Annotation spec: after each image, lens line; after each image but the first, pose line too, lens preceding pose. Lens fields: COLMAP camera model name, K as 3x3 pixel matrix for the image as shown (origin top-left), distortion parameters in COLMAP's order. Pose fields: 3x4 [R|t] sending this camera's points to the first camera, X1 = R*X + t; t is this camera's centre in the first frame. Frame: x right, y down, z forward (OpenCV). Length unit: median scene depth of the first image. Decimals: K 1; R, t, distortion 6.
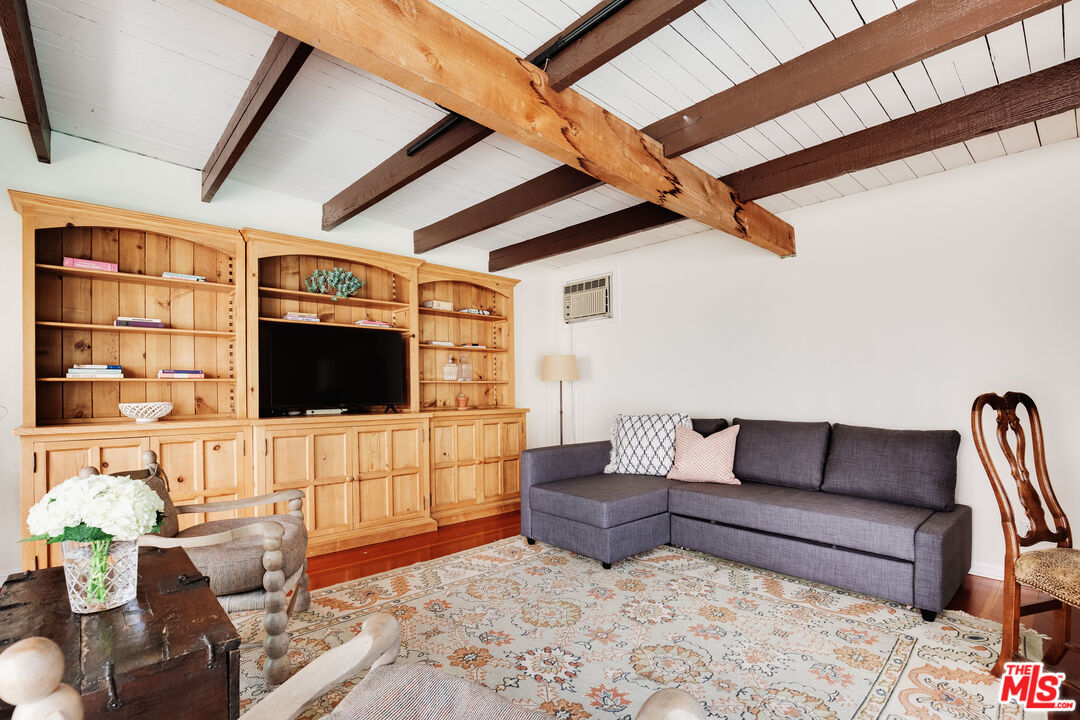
lens RADIAL K [[509.8, 0, 537.2], [0, 509.8, 367.1], [0, 0, 1]] dist [-0.001111, 0.000191]
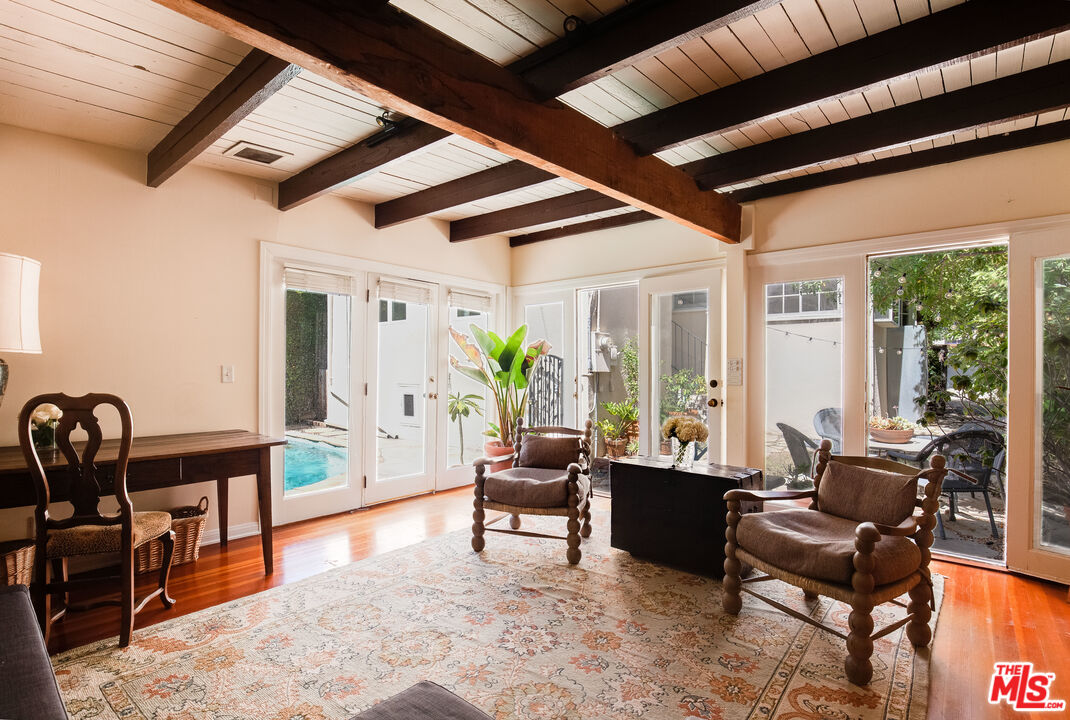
lens RADIAL K [[518.1, 0, 535.0], [0, 518.1, 360.0], [0, 0, 1]] dist [0.000140, 0.000014]
pose [[-0.992448, 0.003676, -0.122615, 0.142525], [0.004831, 0.999947, -0.009121, -0.005588], [0.122574, -0.009644, -0.992412, 2.127383]]
